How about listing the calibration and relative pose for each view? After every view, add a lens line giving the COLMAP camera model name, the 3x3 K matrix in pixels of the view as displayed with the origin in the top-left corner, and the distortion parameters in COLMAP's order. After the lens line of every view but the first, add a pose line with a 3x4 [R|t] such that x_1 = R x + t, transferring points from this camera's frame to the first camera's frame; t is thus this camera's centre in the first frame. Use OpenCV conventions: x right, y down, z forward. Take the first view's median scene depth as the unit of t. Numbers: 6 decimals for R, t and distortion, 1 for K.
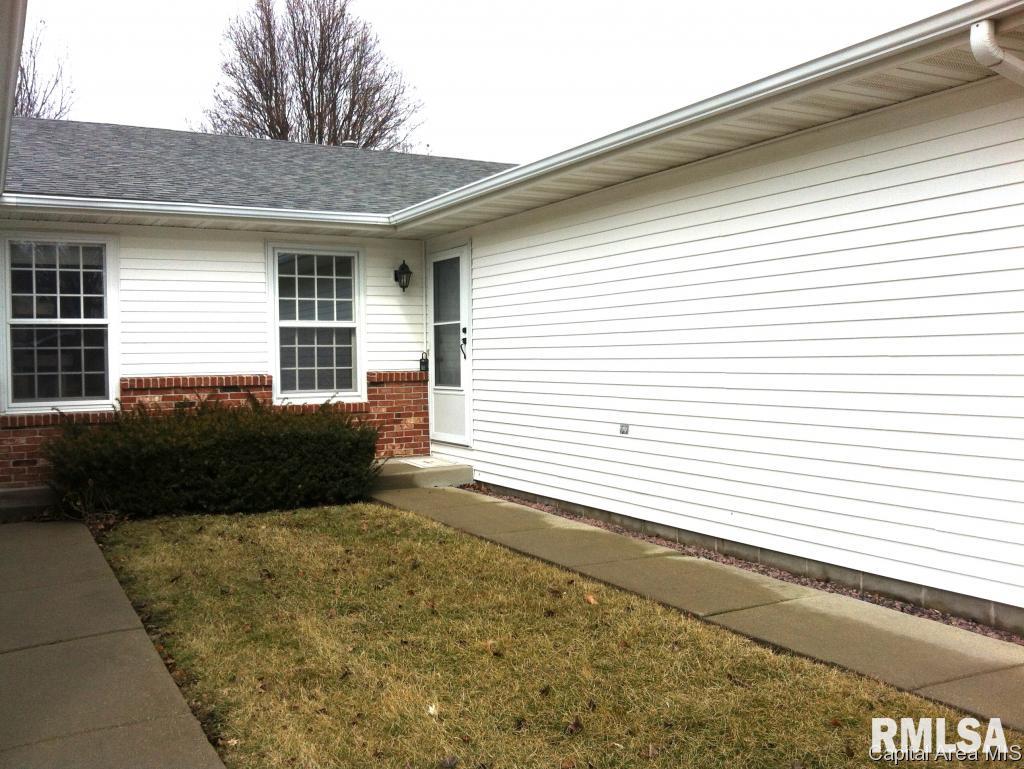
lens RADIAL K [[1032.6, 0, 530.9], [0, 1032.6, 378.9], [0, 0, 1]] dist [-0.024485, 0.000000]
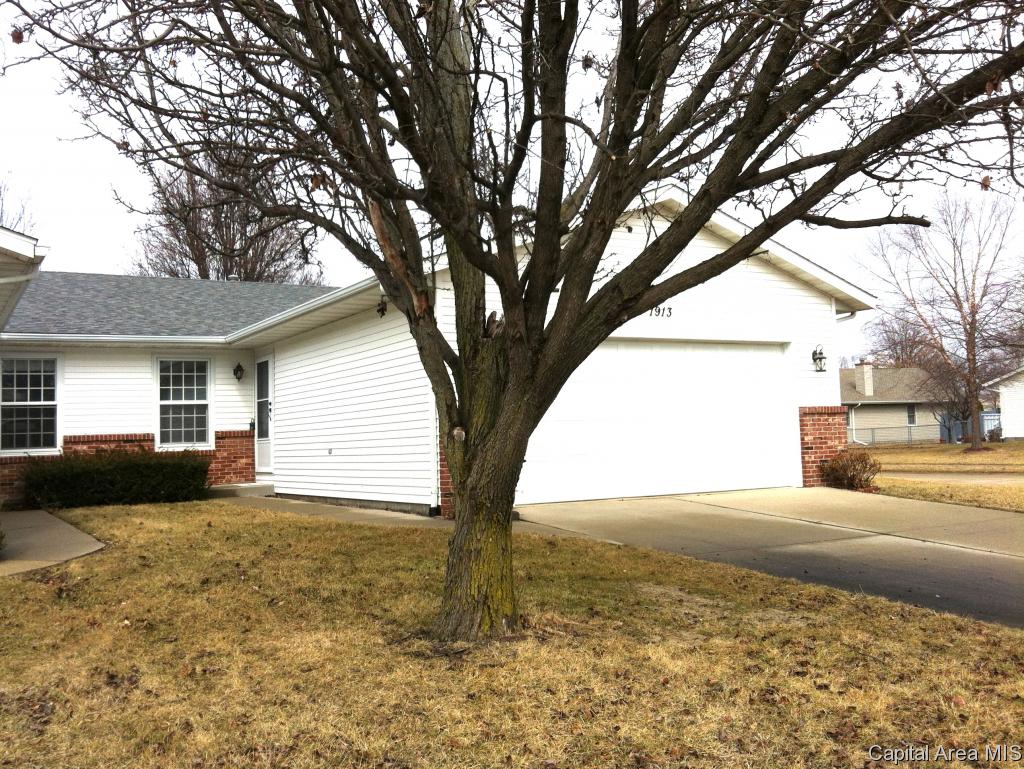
lens RADIAL K [[1034.3, 0, 519.0], [0, 1034.3, 337.2], [0, 0, 1]] dist [-0.042761, 0.000000]
pose [[0.999105, -0.024445, 0.034512, 0.284948], [0.028508, 0.992044, -0.122619, 0.062868], [-0.031240, 0.123493, 0.991854, -0.691535]]
